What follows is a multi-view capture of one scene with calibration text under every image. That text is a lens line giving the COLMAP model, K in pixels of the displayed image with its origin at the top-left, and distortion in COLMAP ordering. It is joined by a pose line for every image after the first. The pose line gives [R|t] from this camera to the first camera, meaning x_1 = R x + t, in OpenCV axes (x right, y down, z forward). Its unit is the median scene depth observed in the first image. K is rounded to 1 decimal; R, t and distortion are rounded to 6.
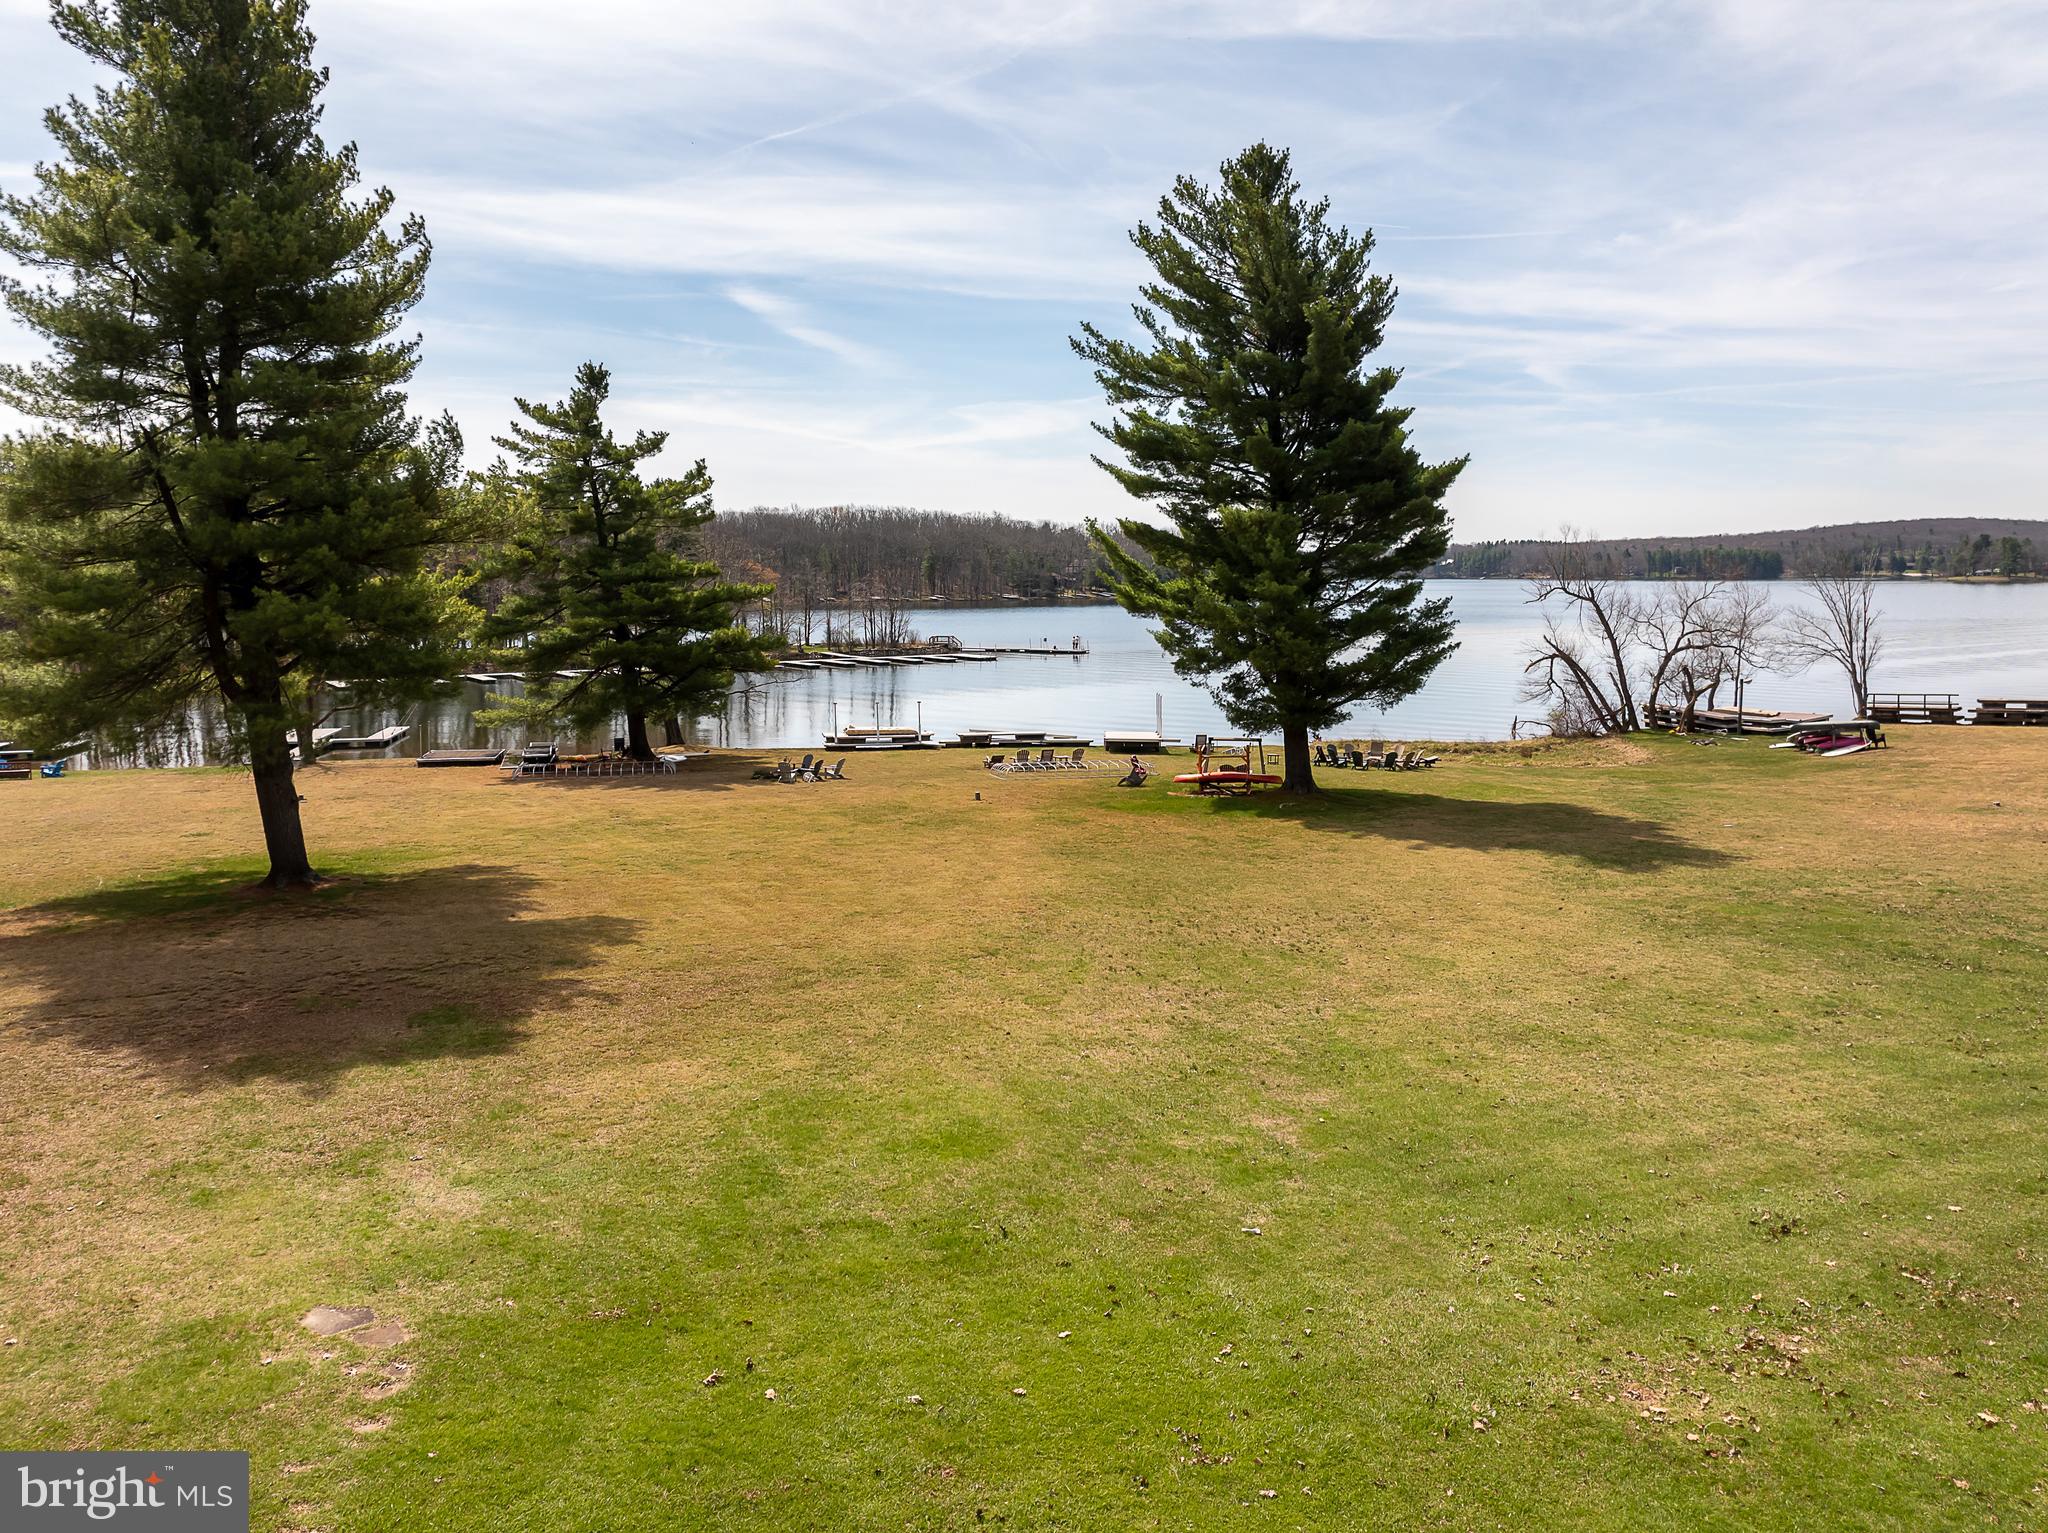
lens RADIAL K [[1440.8, 0, 1026.2], [0, 1440.8, 766.6], [0, 0, 1]] dist [-0.037222, 0.025767]
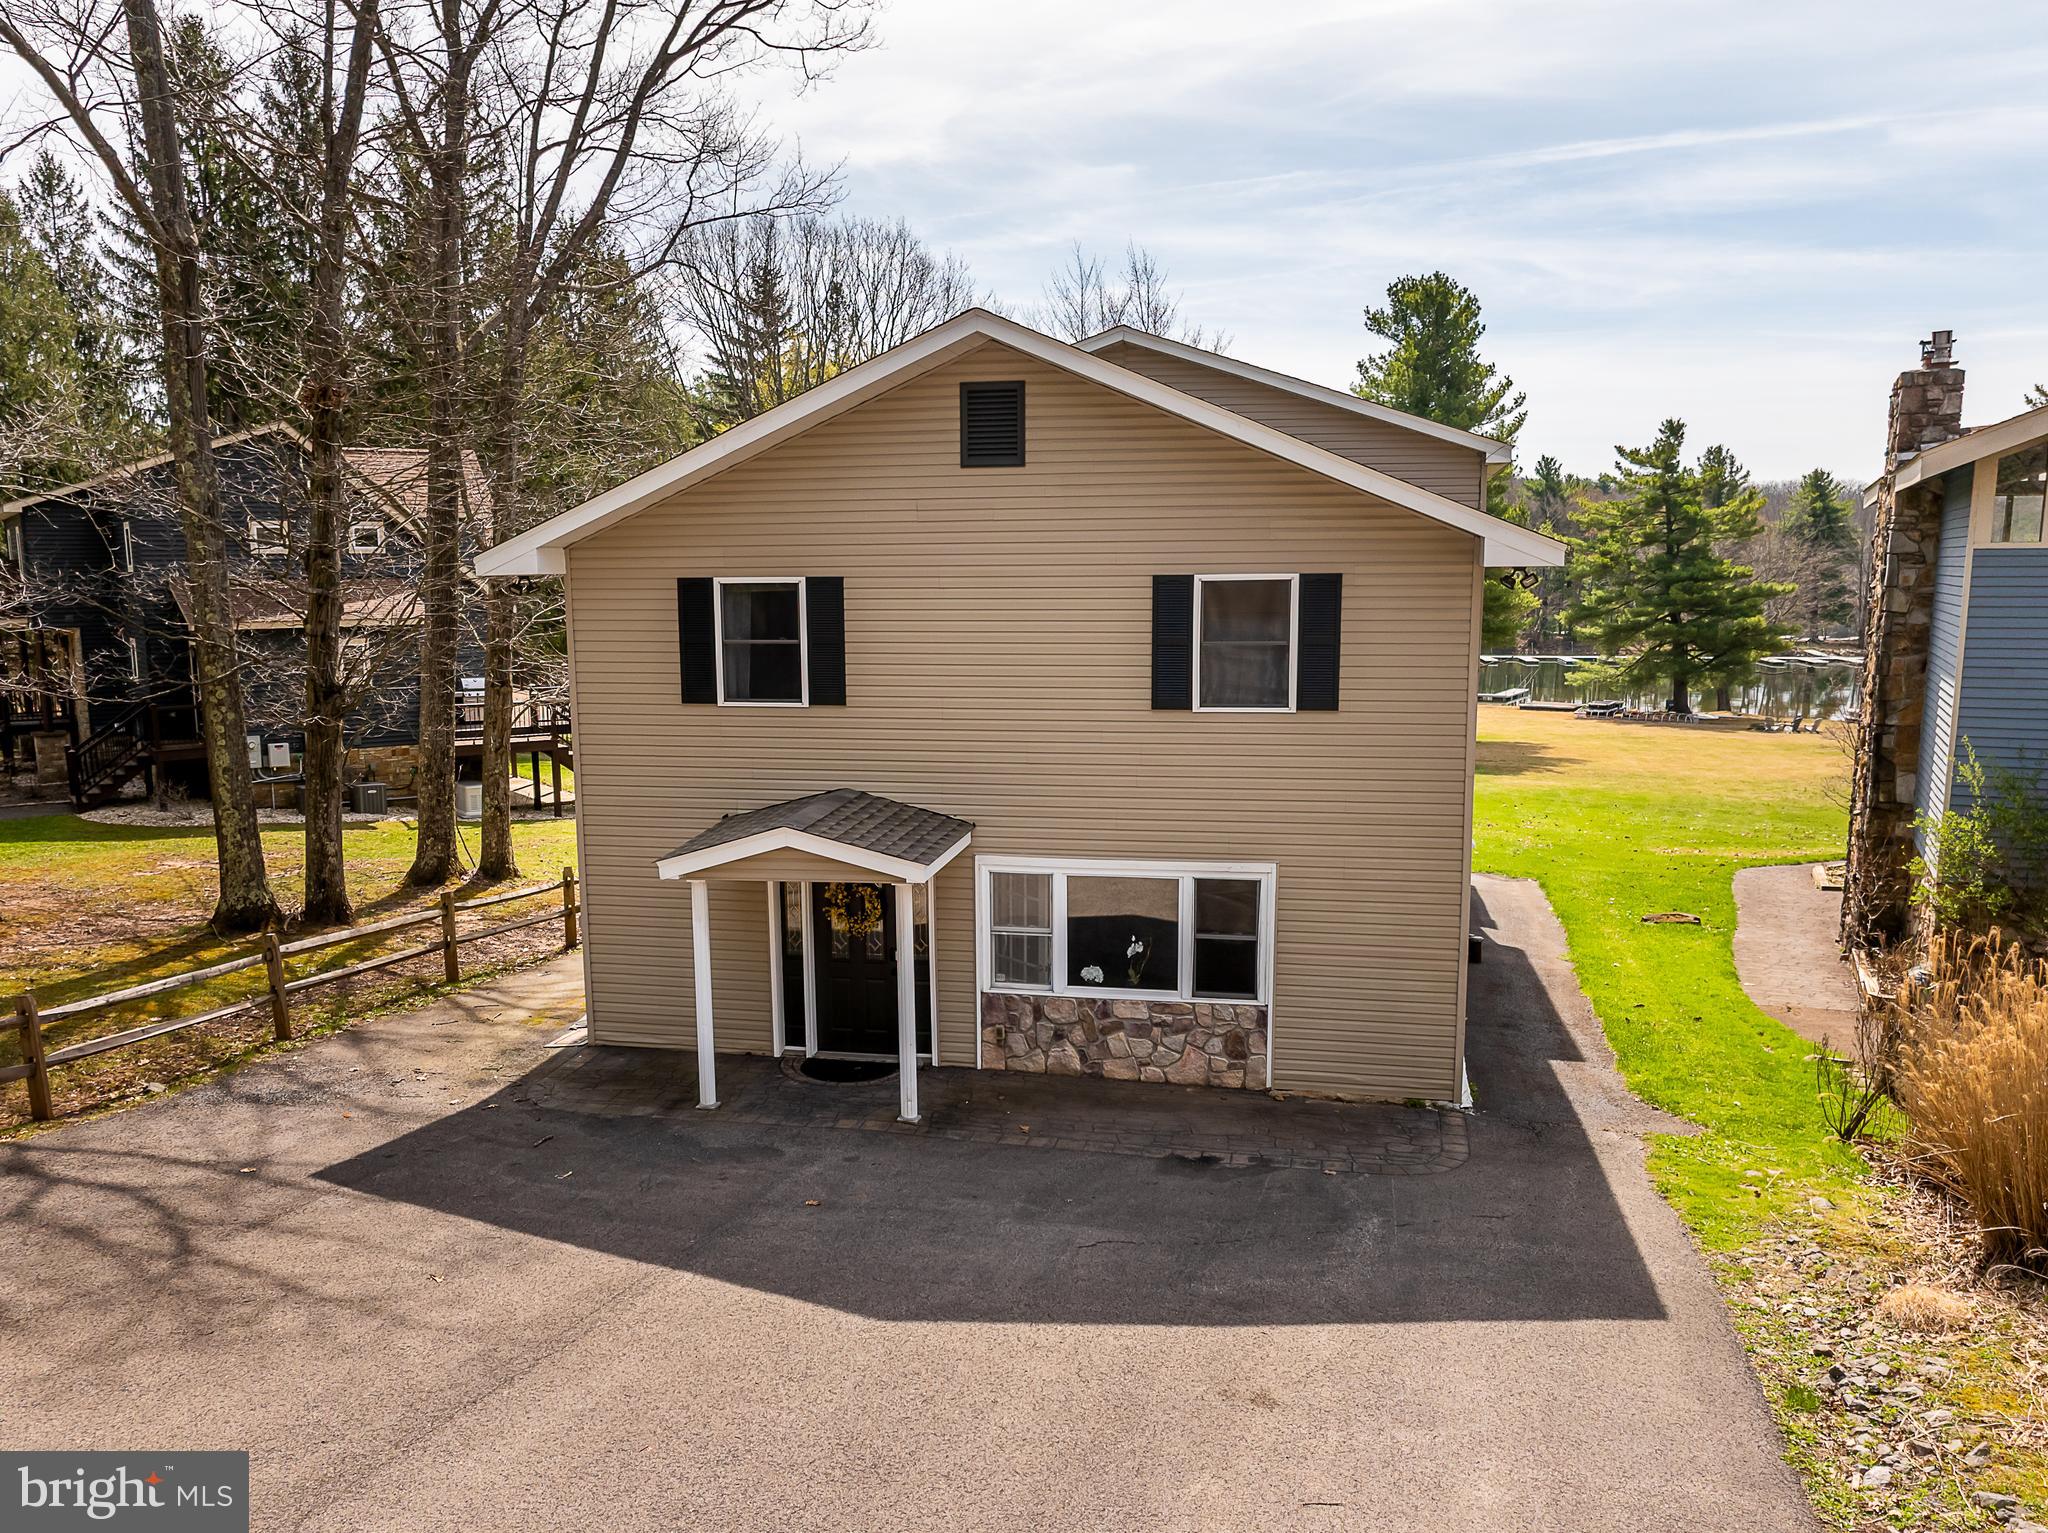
lens RADIAL K [[1610.6, 0, 990.7], [0, 1610.6, 855.3], [0, 0, 1]] dist [-0.028963, 0.010959]
pose [[0.725417, 0.124557, -0.676946, 0.305423], [-0.089259, 0.992209, 0.086914, 0.054875], [0.682498, -0.002625, 0.730883, -0.549784]]
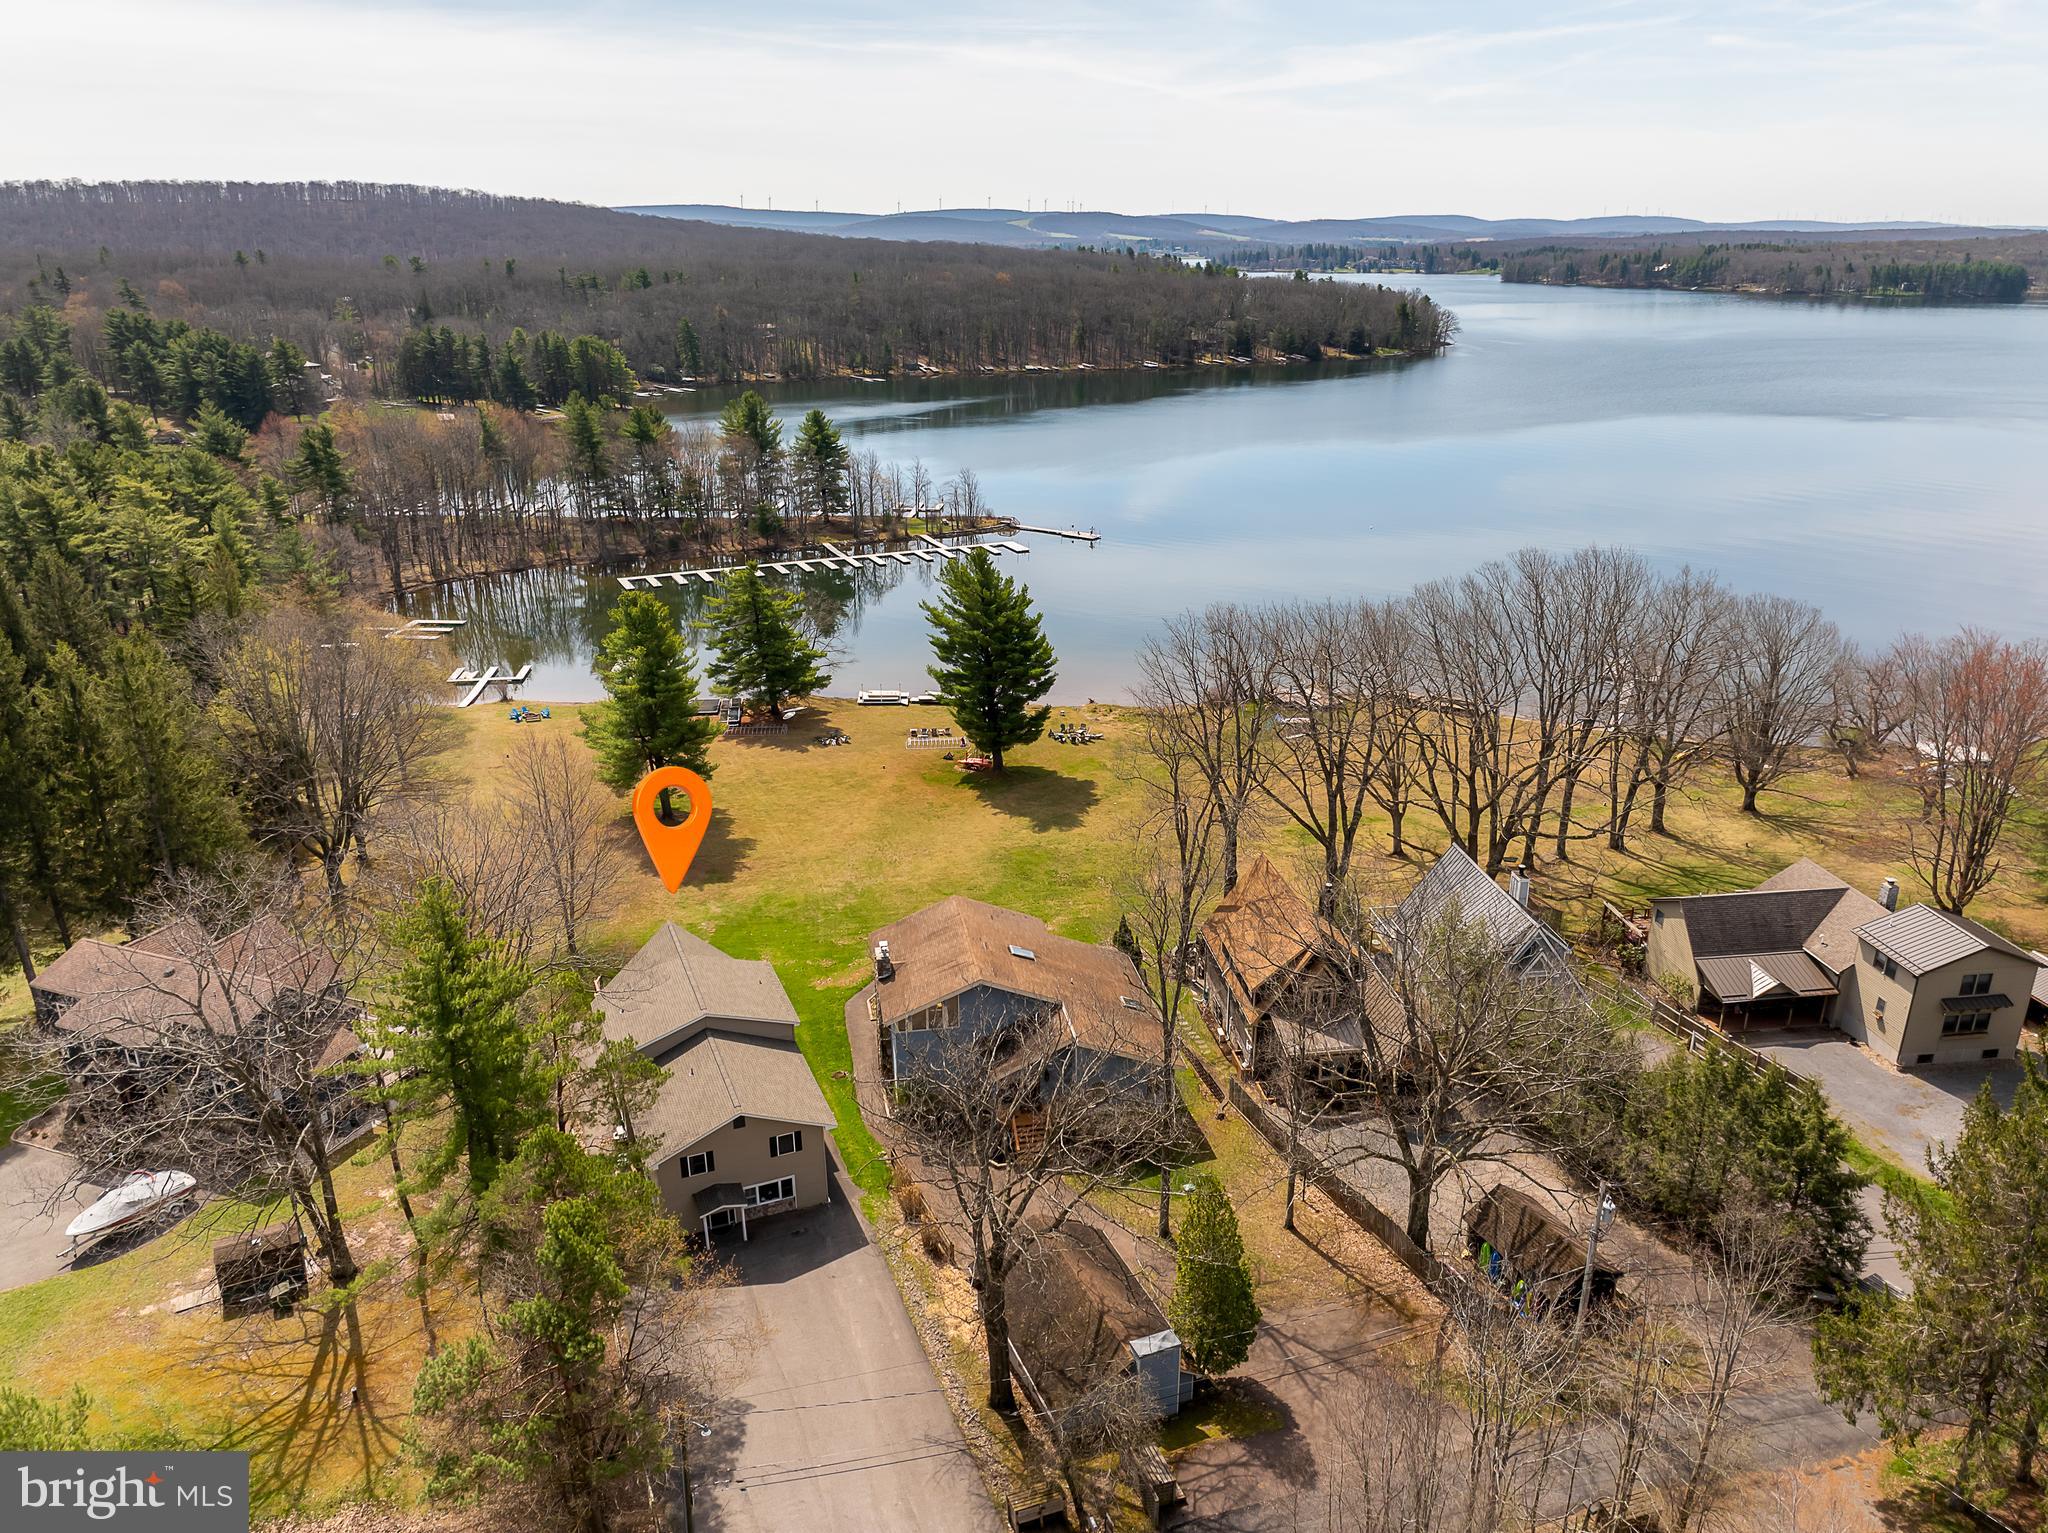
lens RADIAL K [[1440.8, 0, 1024.8], [0, 1440.8, 765.2], [0, 0, 1]] dist [-0.037222, 0.025767]
pose [[0.989437, 0.054842, -0.134190, 0.495992], [-0.024079, 0.974994, 0.220923, -0.490954], [0.142950, -0.215359, 0.966016, -1.349804]]
